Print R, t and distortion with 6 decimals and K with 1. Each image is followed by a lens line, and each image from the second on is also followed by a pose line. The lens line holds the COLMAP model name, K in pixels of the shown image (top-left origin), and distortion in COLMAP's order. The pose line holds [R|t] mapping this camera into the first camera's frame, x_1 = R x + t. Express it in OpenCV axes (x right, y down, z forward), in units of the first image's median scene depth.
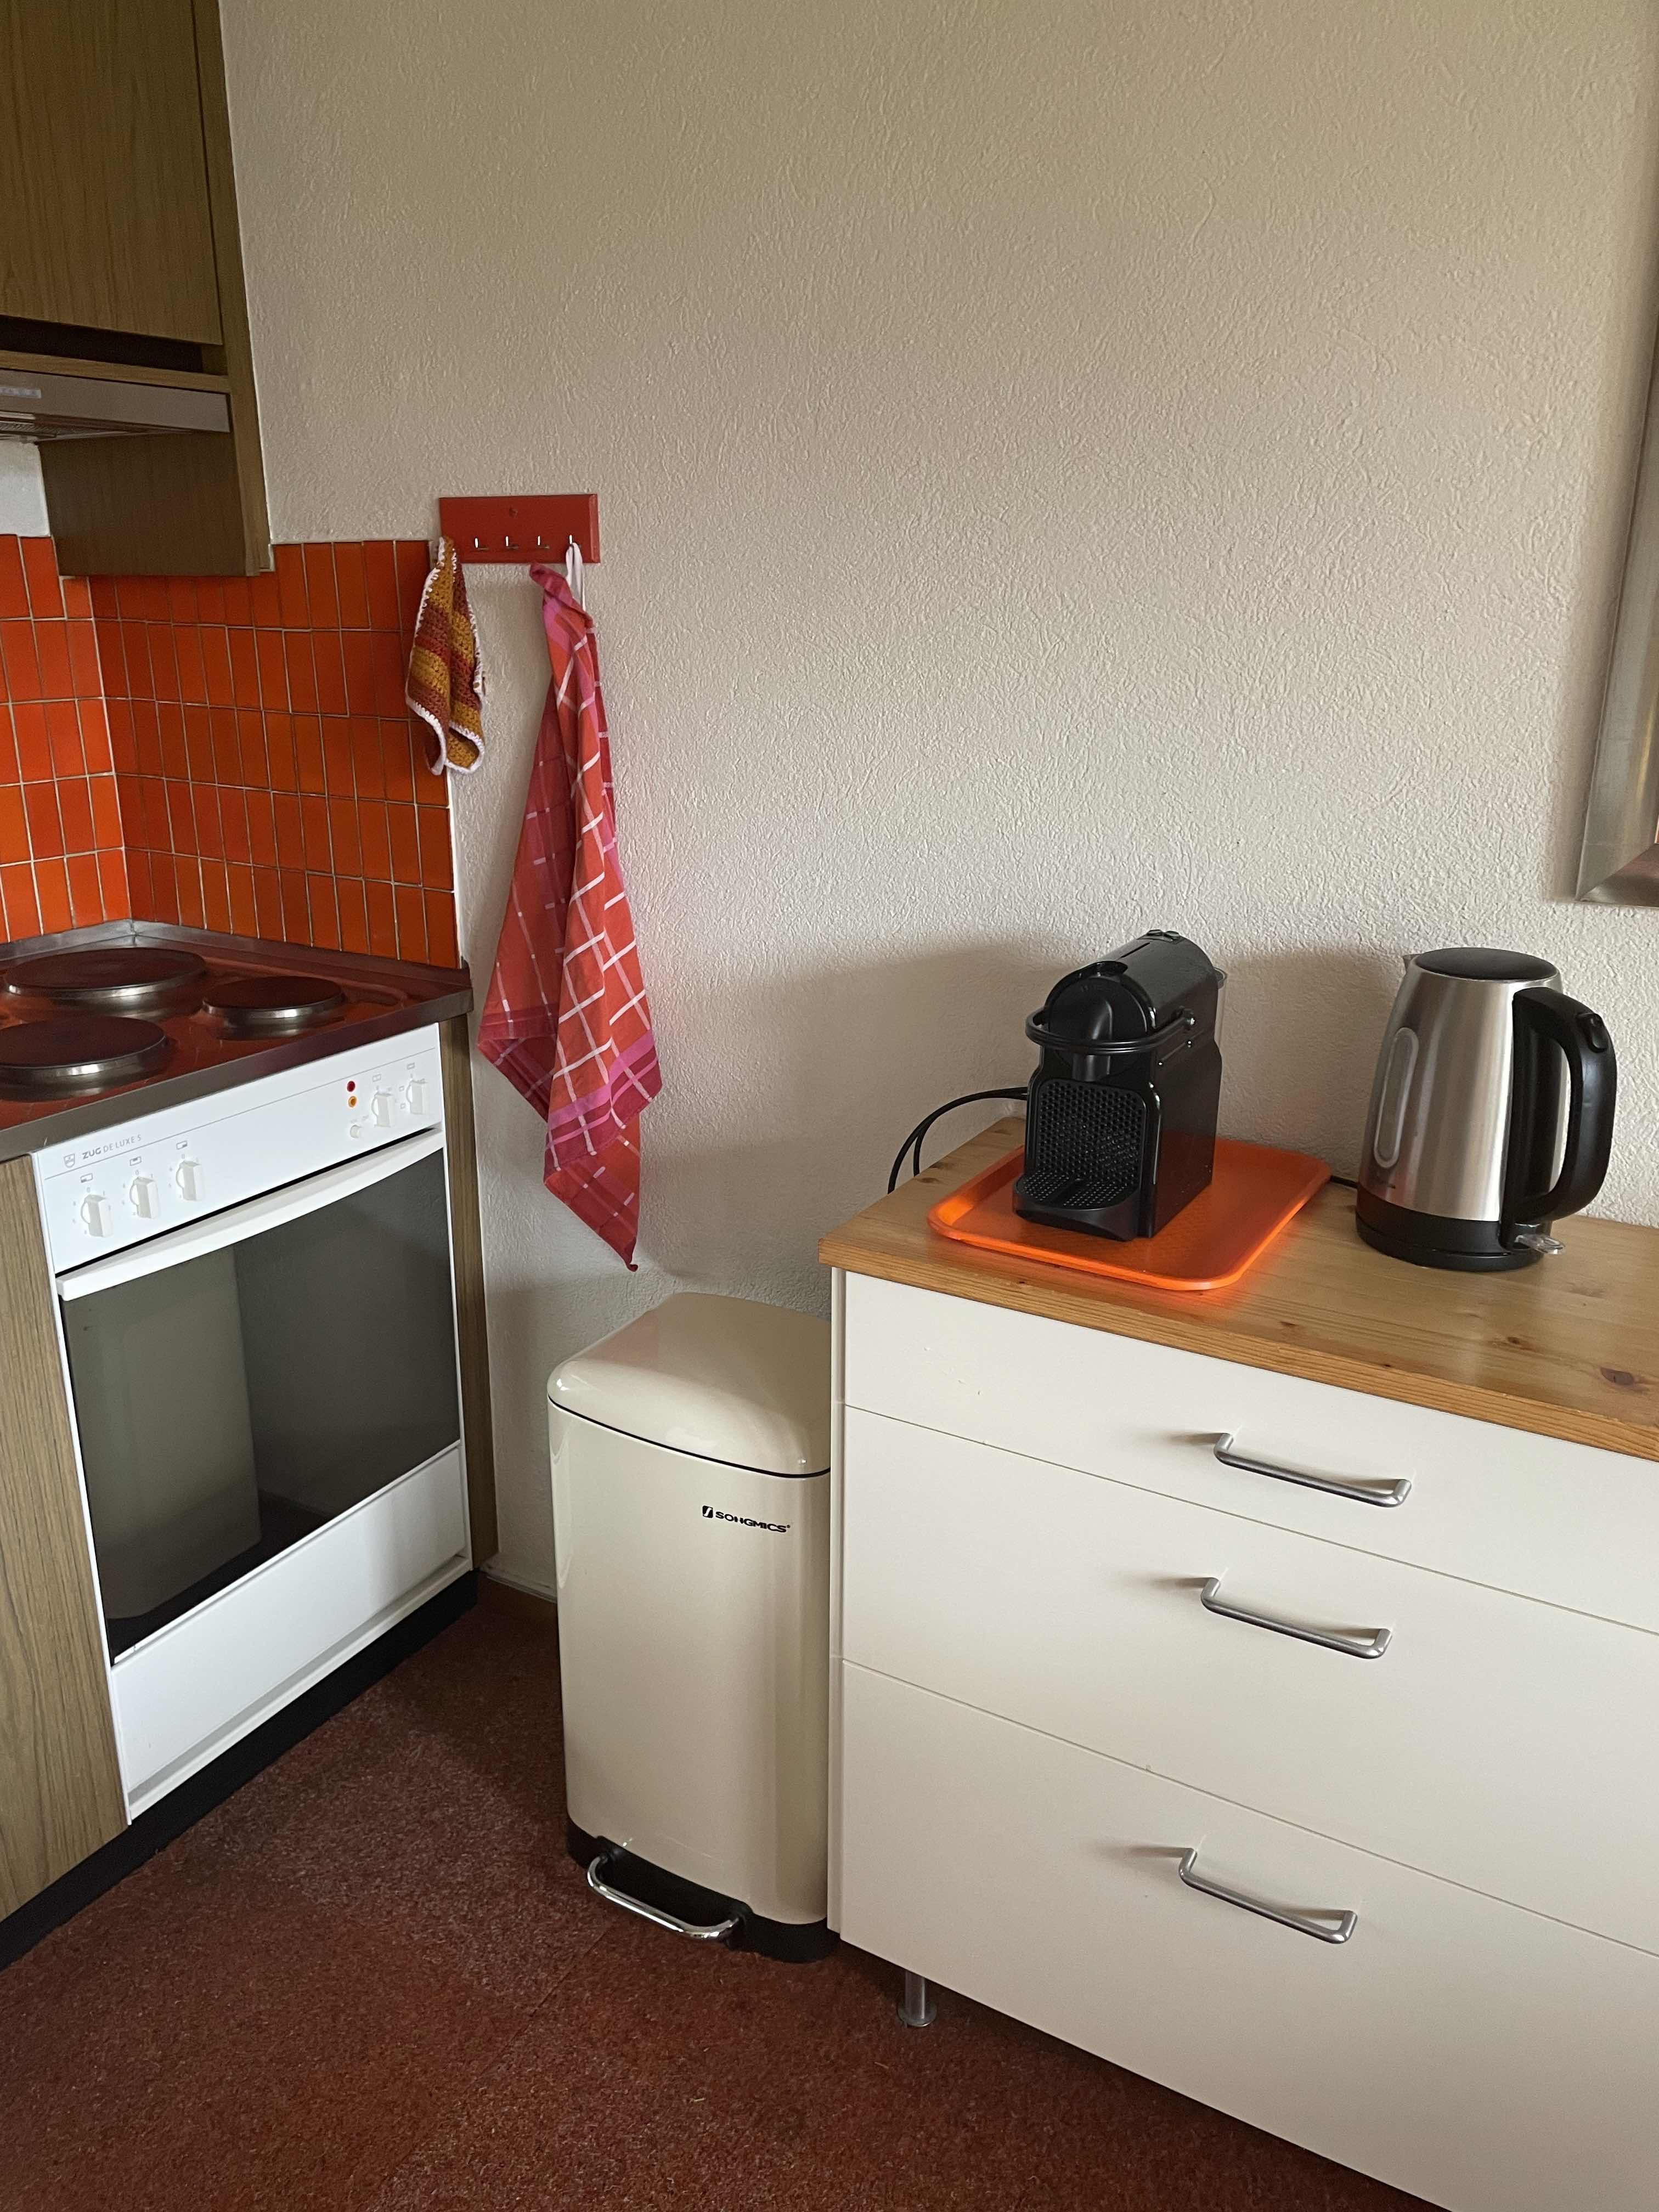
lens RADIAL K [[1675.8, 0, 829.4], [0, 1675.8, 1108.0], [0, 0, 1]] dist [0.079977, -0.088799]
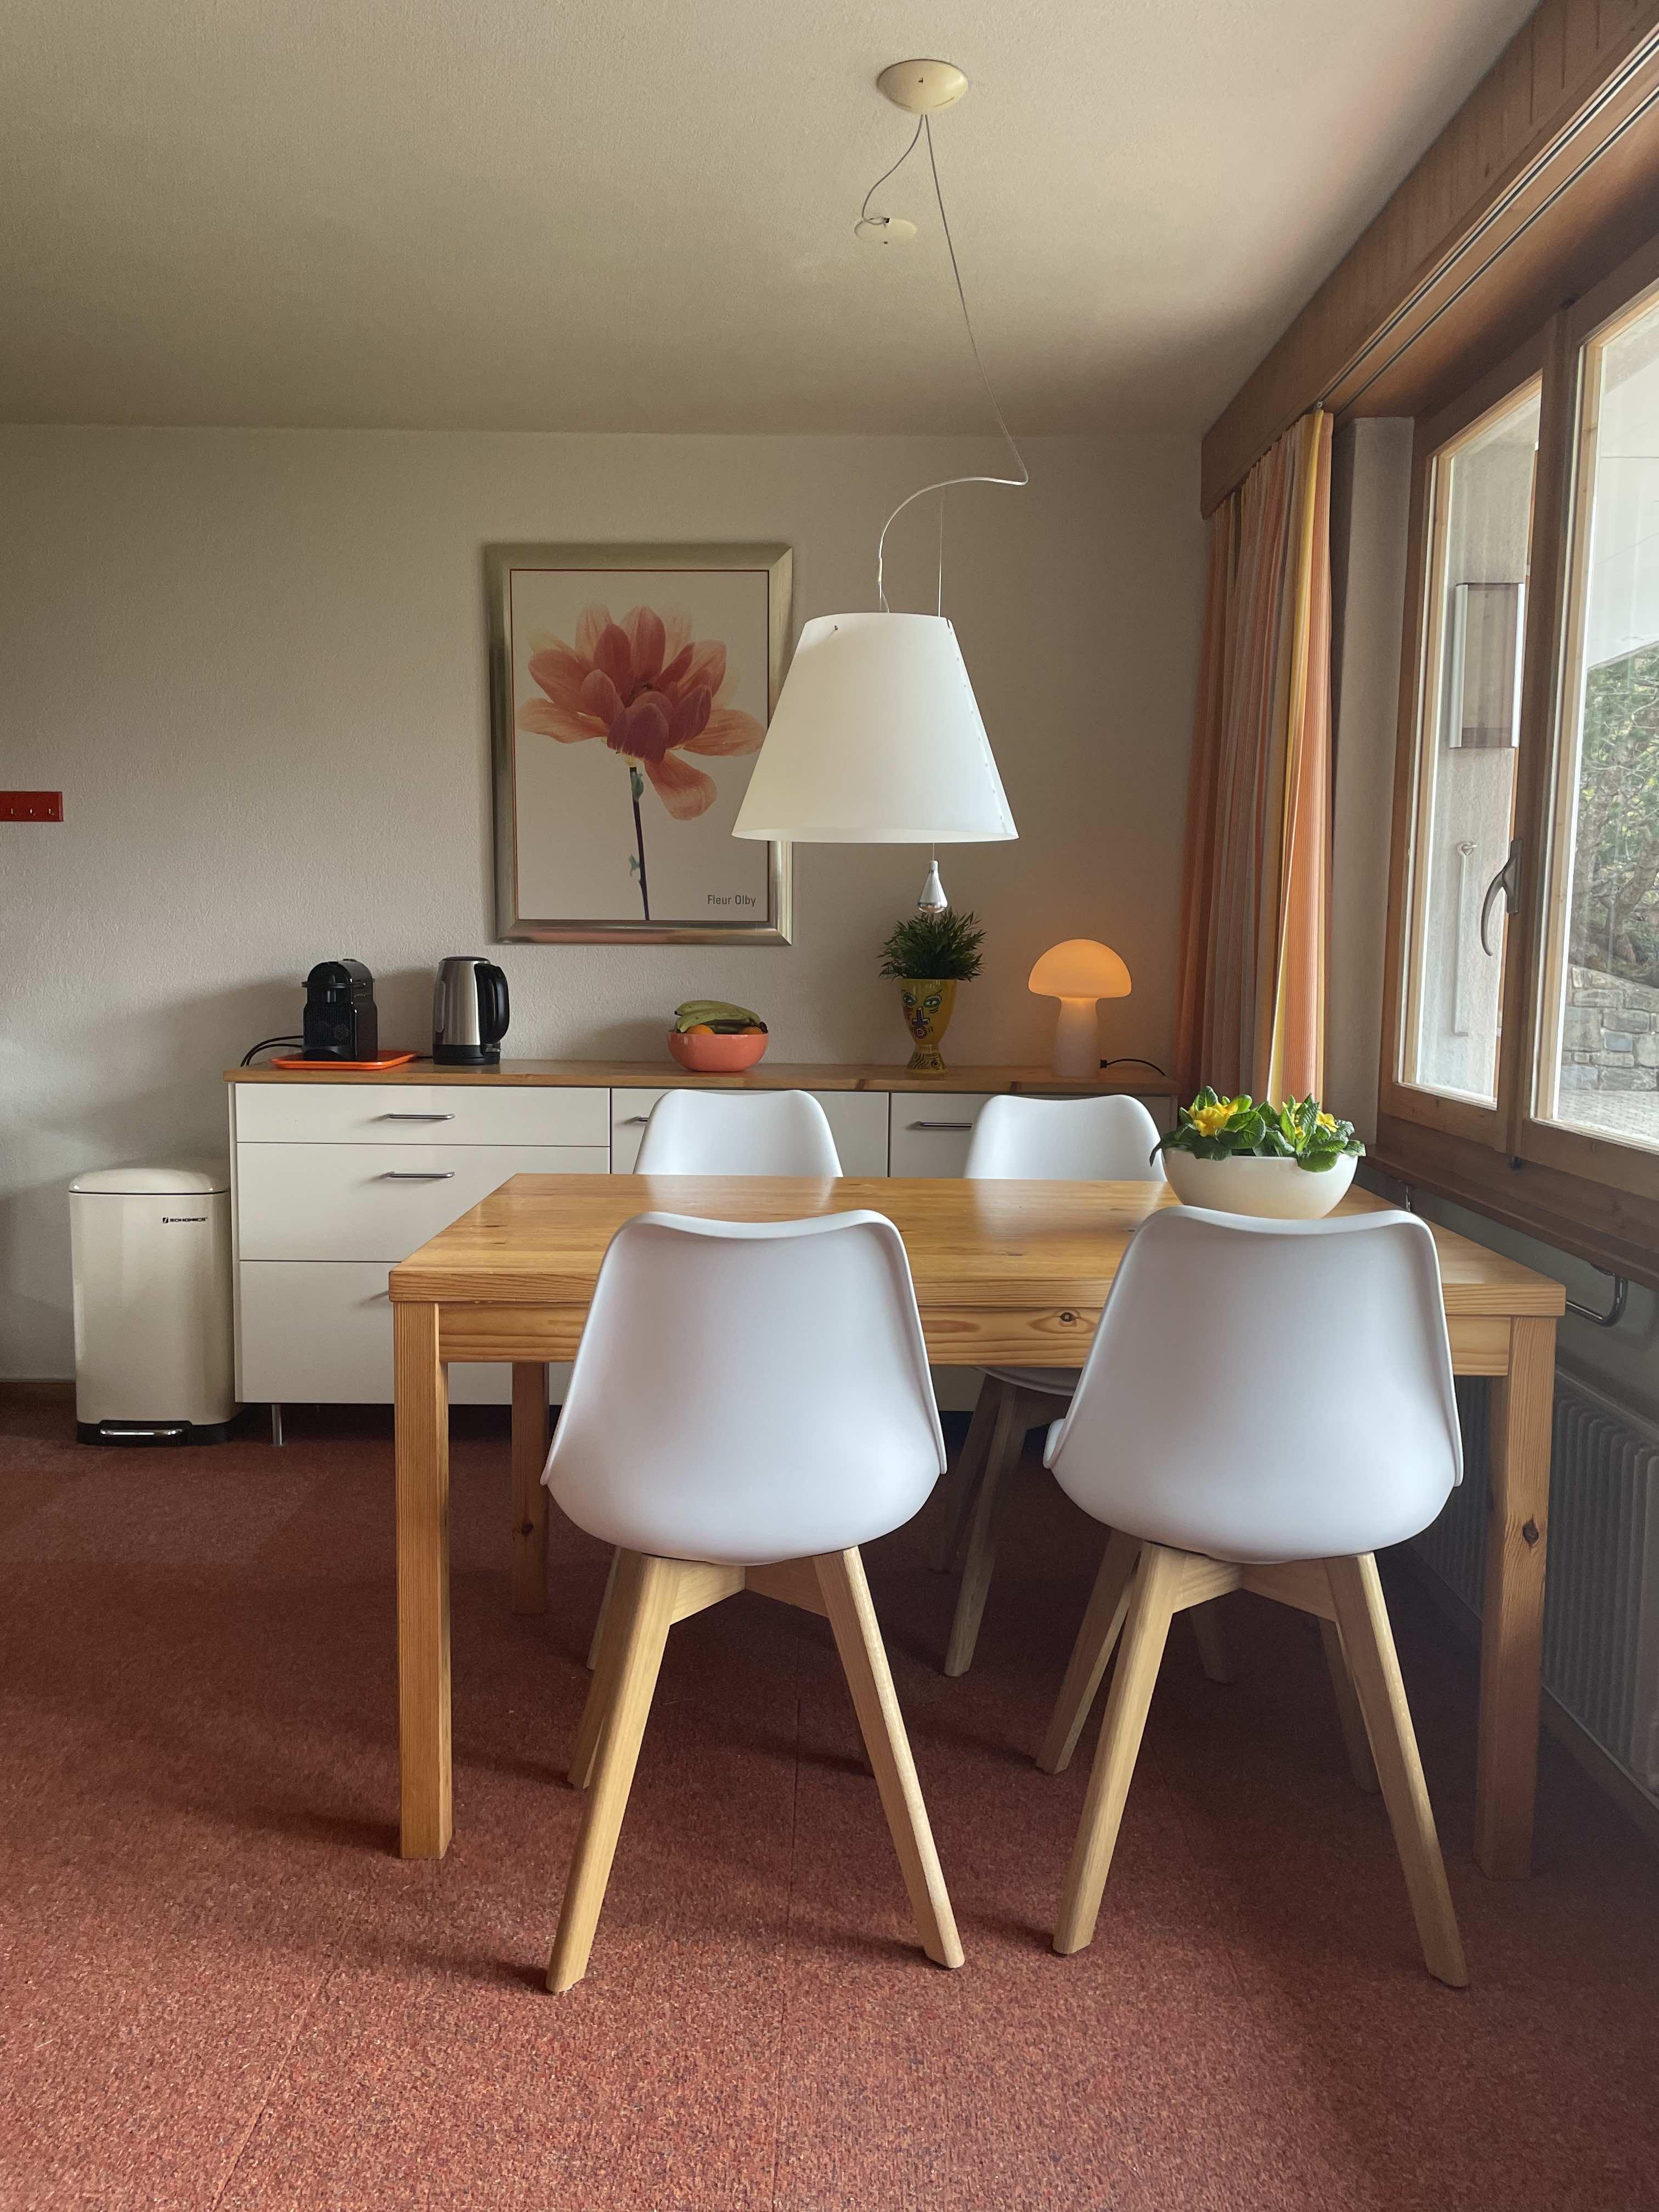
lens RADIAL K [[1675.8, 0, 843.7], [0, 1675.8, 1120.4], [0, 0, 1]] dist [0.079977, -0.088799]
pose [[0.861087, -0.043714, 0.506575, -0.501533], [0.147382, 0.974984, -0.166389, 0.719468], [-0.486629, 0.217936, 0.845988, -1.607702]]
